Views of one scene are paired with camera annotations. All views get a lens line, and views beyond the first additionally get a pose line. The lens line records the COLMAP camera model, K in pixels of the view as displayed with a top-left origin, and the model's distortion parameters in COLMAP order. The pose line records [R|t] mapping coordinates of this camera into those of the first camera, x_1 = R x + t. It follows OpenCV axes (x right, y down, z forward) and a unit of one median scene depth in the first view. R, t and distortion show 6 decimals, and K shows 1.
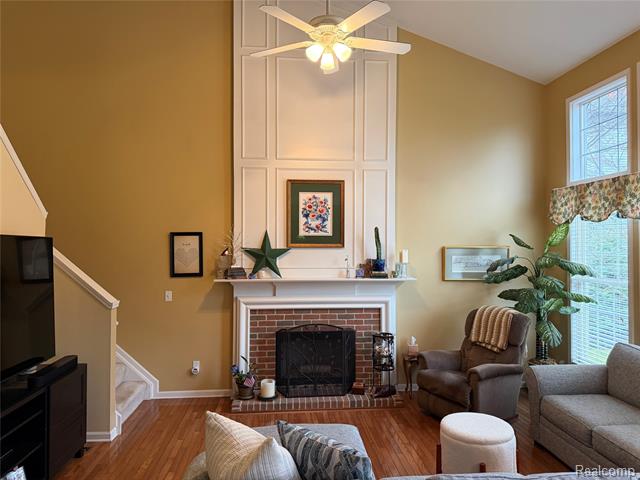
lens RADIAL K [[452.9, 0, 323.1], [0, 452.9, 241.1], [0, 0, 1]] dist [0.171349, -0.223119]
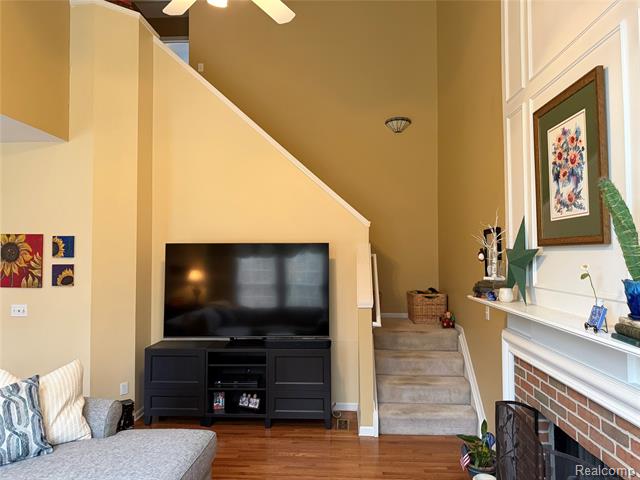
lens RADIAL K [[449.8, 0, 318.8], [0, 449.8, 235.8], [0, 0, 1]] dist [0.169240, -0.169904]
pose [[-0.147471, -0.040988, -0.988217, 0.470831], [0.024760, 0.998675, -0.045117, 0.019465], [0.988756, -0.031122, -0.146261, 0.835936]]
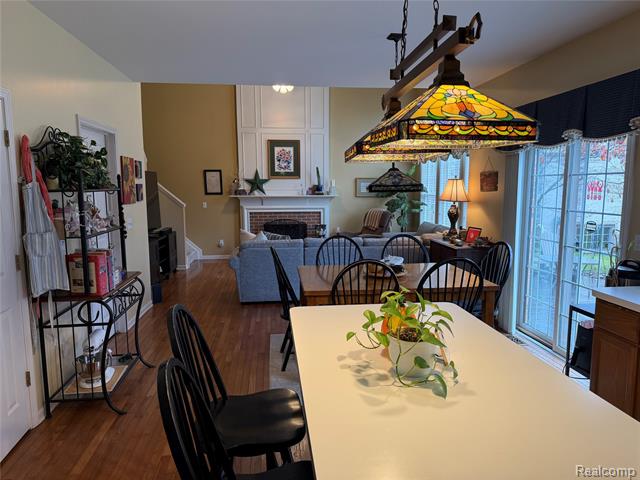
lens RADIAL K [[452.9, 0, 323.1], [0, 452.9, 241.1], [0, 0, 1]] dist [0.171349, -0.223119]
pose [[0.999729, -0.008651, 0.021595, 0.097050], [0.005489, 0.989793, 0.142404, 0.004028], [-0.022606, -0.142247, 0.989573, -0.840511]]
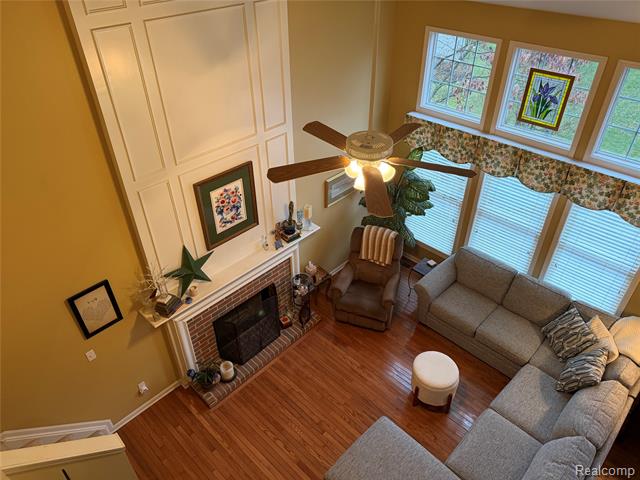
lens RADIAL K [[452.9, 0, 323.1], [0, 452.9, 241.1], [0, 0, 1]] dist [0.171349, -0.223119]
pose [[0.765865, -0.391475, 0.510097, -0.361482], [-0.002682, 0.791353, 0.611353, -0.558121], [-0.642996, -0.469582, 0.605020, 0.315590]]
